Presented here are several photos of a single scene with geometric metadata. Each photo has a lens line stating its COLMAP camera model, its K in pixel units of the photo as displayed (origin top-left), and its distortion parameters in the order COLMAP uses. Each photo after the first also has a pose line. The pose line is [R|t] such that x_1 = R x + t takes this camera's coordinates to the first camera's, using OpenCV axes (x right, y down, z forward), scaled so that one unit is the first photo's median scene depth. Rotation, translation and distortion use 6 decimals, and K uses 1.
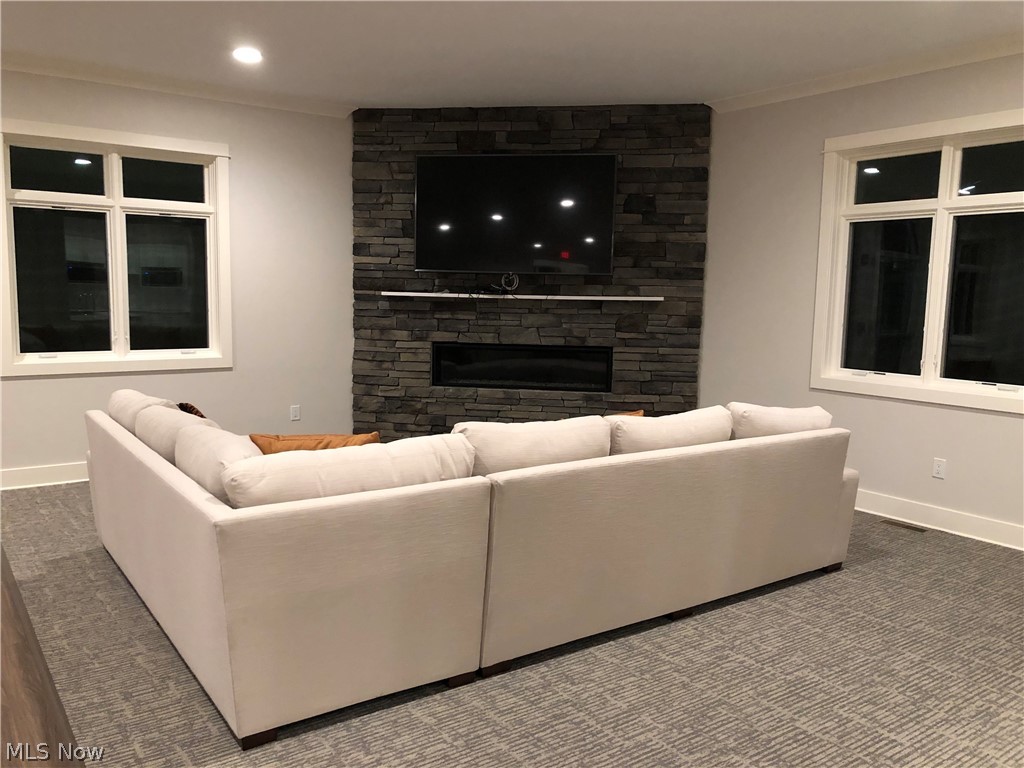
lens RADIAL K [[833.0, 0, 513.2], [0, 833.0, 391.2], [0, 0, 1]] dist [0.014333, 0.005793]
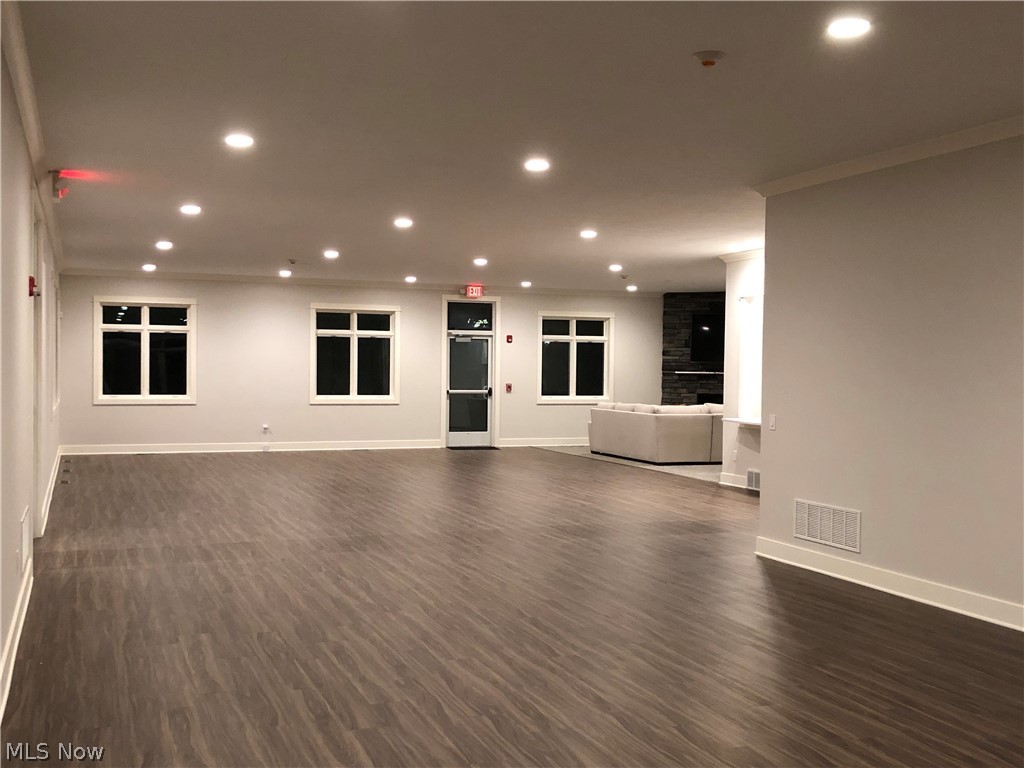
lens RADIAL K [[1131.1, 0, 509.0], [0, 1131.1, 387.1], [0, 0, 1]] dist [0.143555, 0.000000]
pose [[0.967217, -0.002734, -0.253936, 0.189517], [-0.023319, 0.994761, -0.099531, 0.241049], [0.252877, 0.102189, 0.962086, -2.088097]]
